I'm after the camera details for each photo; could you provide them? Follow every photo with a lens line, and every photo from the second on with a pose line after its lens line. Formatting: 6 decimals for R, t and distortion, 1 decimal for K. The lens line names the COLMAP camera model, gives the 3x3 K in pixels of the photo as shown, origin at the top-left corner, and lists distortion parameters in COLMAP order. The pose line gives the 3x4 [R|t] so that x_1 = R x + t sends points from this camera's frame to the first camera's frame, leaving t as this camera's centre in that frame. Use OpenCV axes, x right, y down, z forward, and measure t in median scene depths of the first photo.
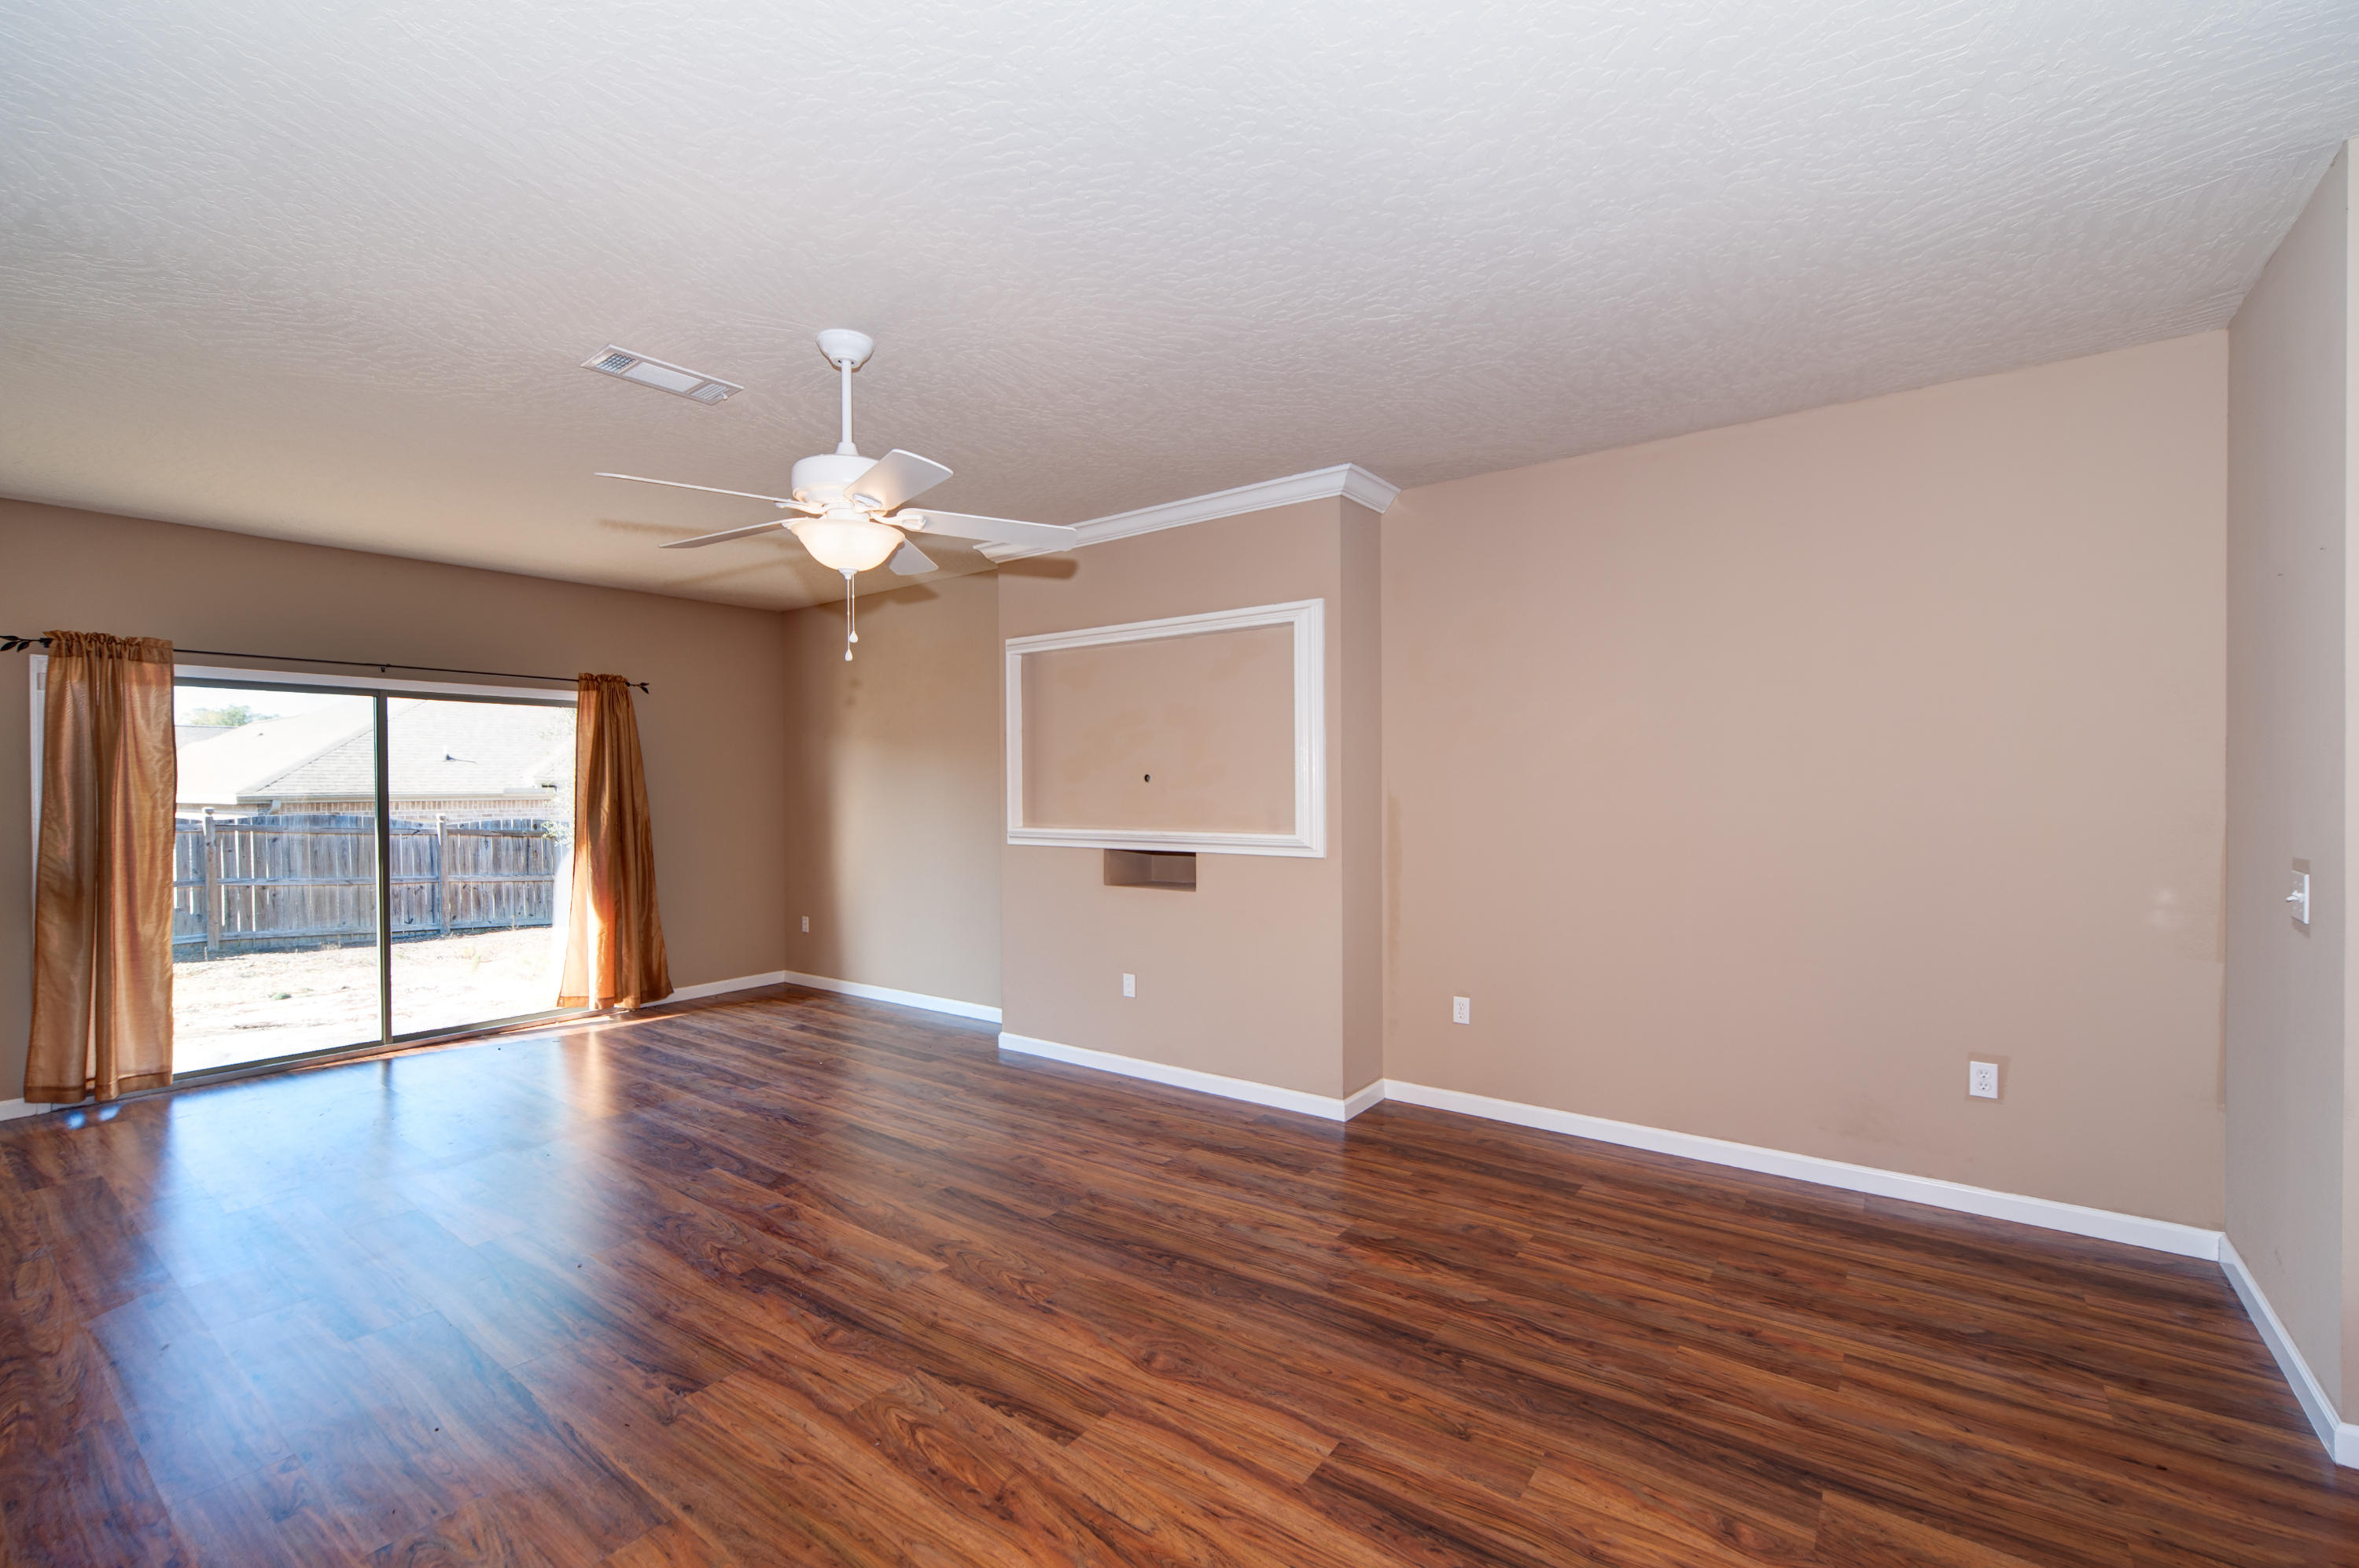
lens RADIAL K [[974.4, 0, 1214.3], [0, 974.4, 797.1], [0, 0, 1]] dist [-0.002490, -0.000415]
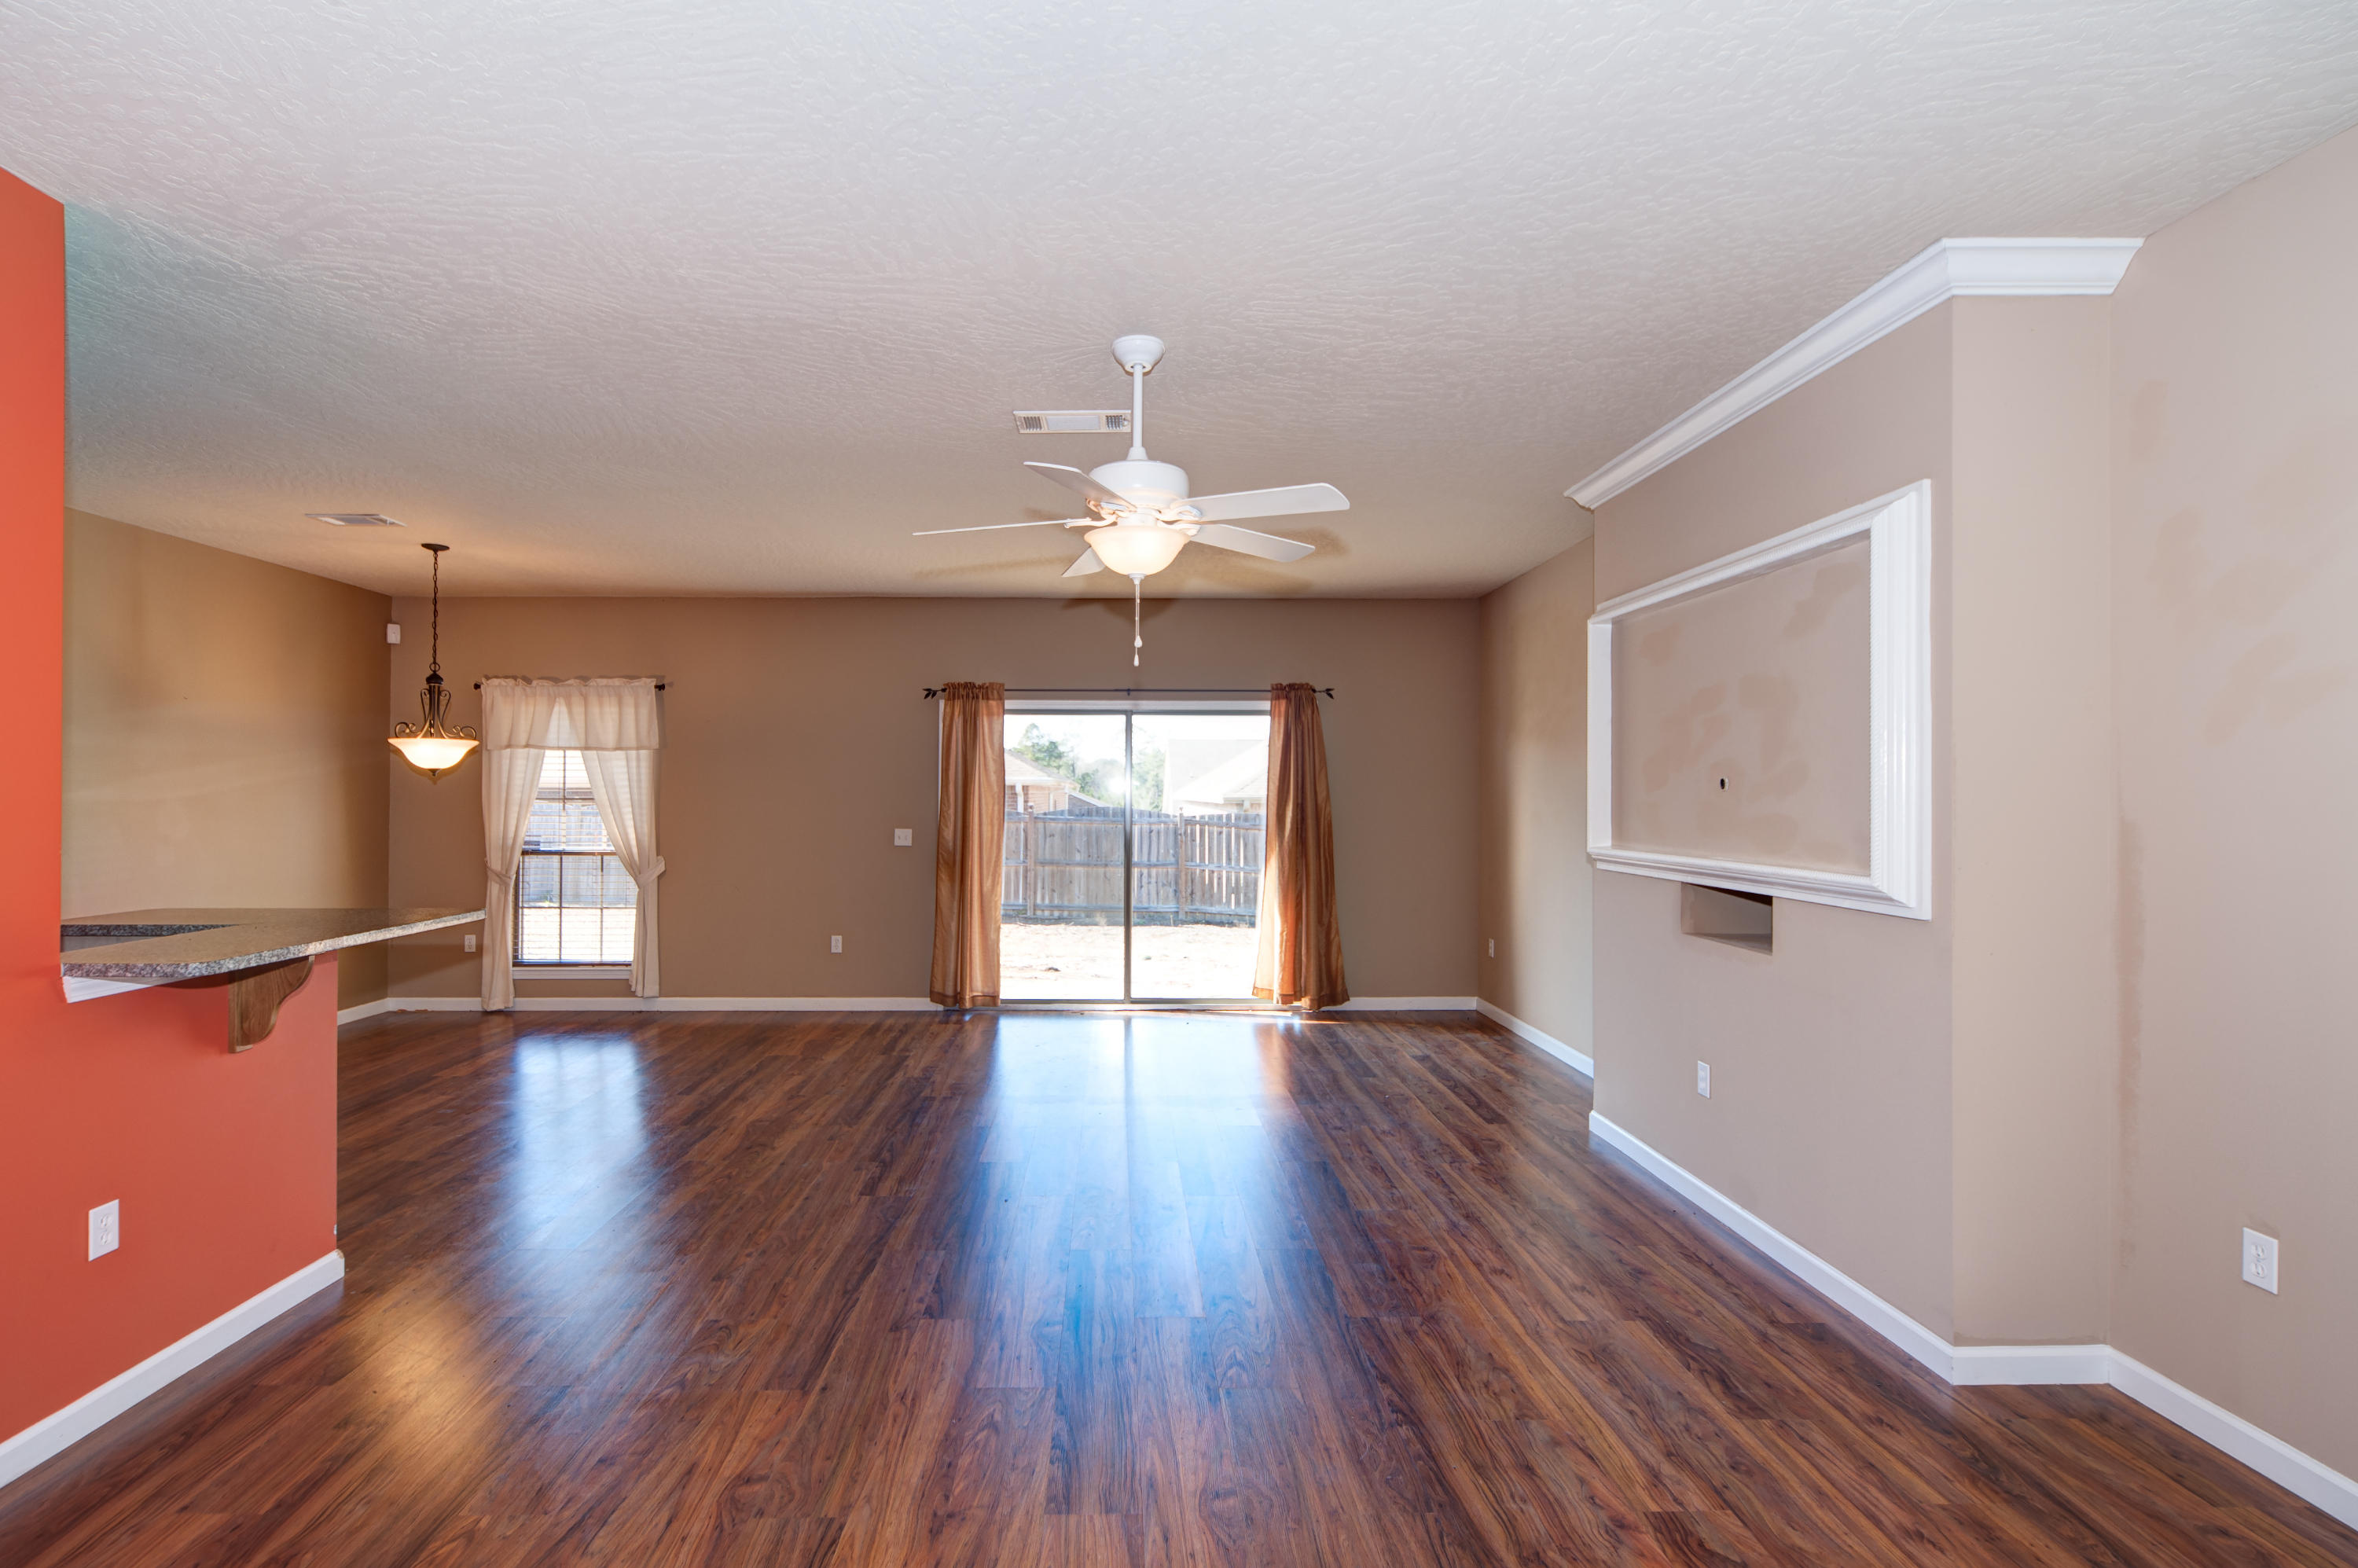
lens RADIAL K [[1154.3, 0, 1164.4], [0, 1154.3, 789.6], [0, 0, 1]] dist [-0.003972, 0.000198]
pose [[0.598461, 0.005155, -0.801135, 0.395306], [-0.015423, 0.999868, -0.005088, -0.005625], [0.801004, 0.015400, 0.598461, 0.217651]]
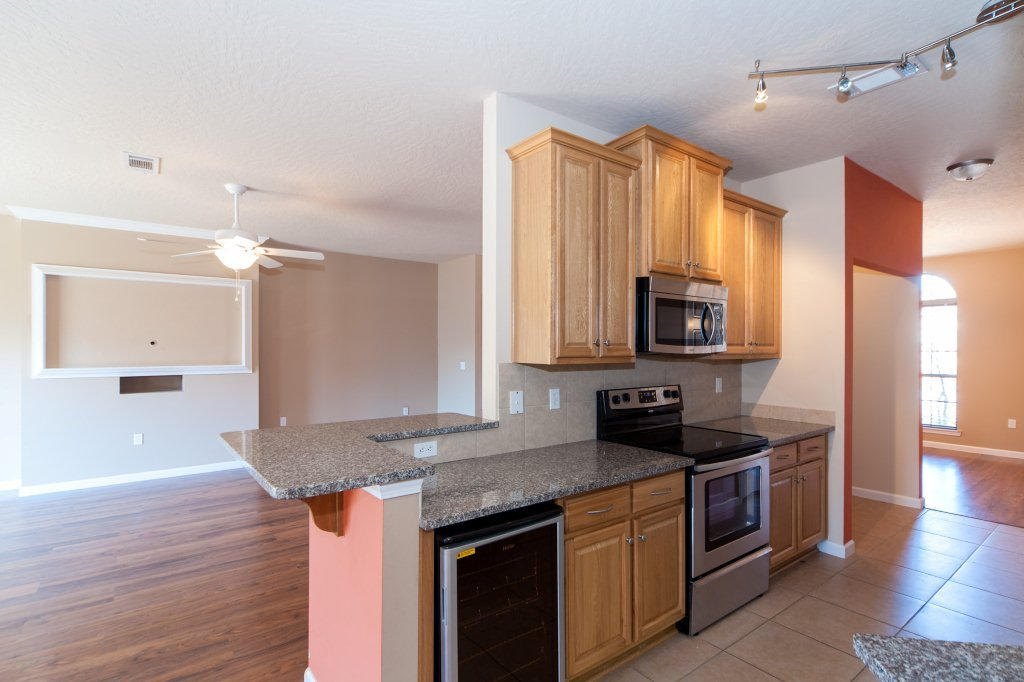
lens RADIAL K [[481.4, 0, 495.3], [0, 481.4, 348.5], [0, 0, 1]] dist [0.000240, 0.000059]
pose [[0.305110, 0.005980, 0.952298, -0.988166], [0.008028, 0.999929, -0.008851, 0.009773], [-0.952283, 0.010346, 0.305040, -0.084092]]
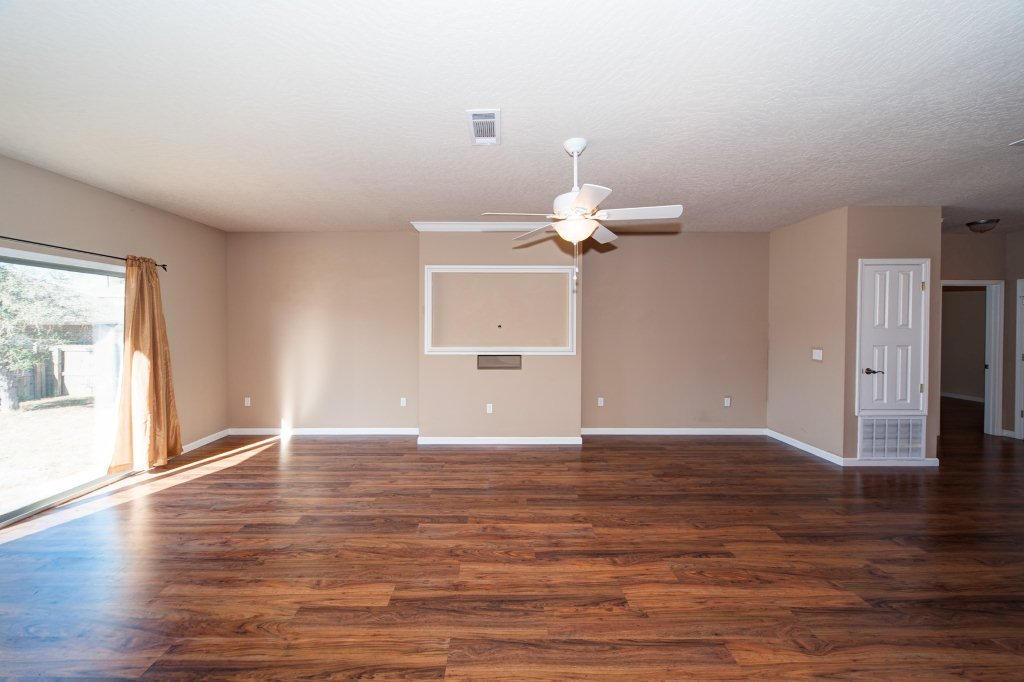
lens RADIAL K [[351.4, 0, 500.0], [0, 351.4, 331.4], [0, 0, 1]] dist [0.000691, 0.000021]
pose [[0.812890, -0.002742, 0.582411, -0.689322], [-0.000488, 0.999985, 0.005389, -0.013847], [-0.582417, -0.004665, 0.812877, 0.279737]]
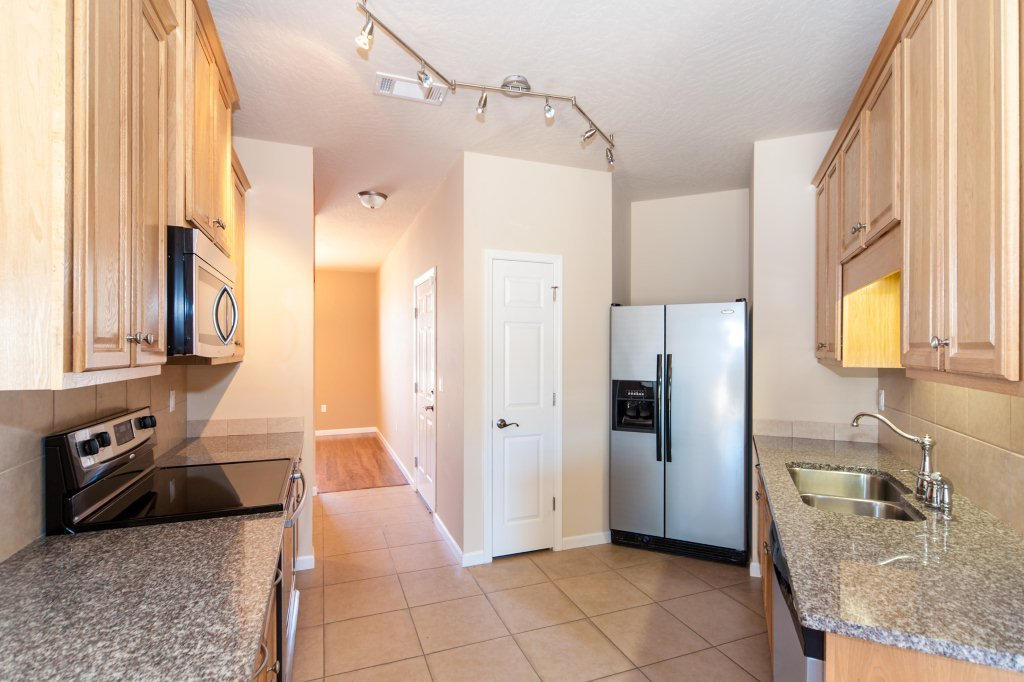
lens RADIAL K [[500.5, 0, 517.3], [0, 500.5, 346.8], [0, 0, 1]] dist [0.002349, 0.000202]
pose [[-0.842815, 0.007474, 0.538151, -0.751360], [0.011194, 0.999931, 0.003644, 0.004331], [-0.538087, 0.009095, -0.842840, 0.103832]]
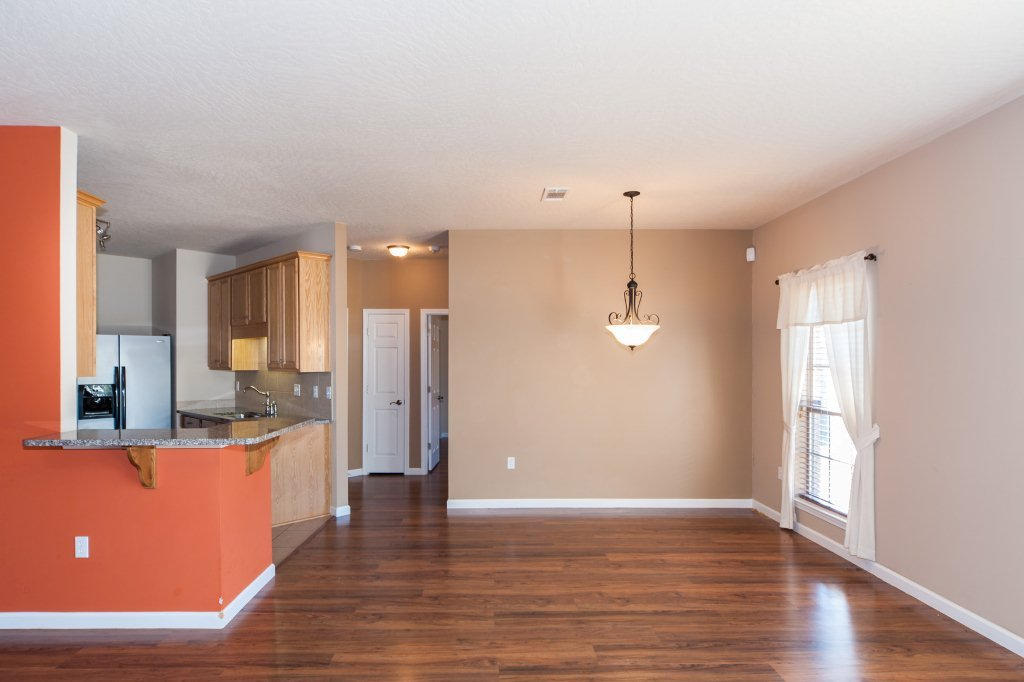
lens RADIAL K [[573.5, 0, 482.4], [0, 573.5, 362.6], [0, 0, 1]] dist [0.000114, -0.000411]
pose [[-0.824678, 0.009152, -0.565528, -0.452600], [0.000673, 0.999884, 0.015200, -0.009498], [0.565602, 0.012155, -0.824589, 1.026031]]
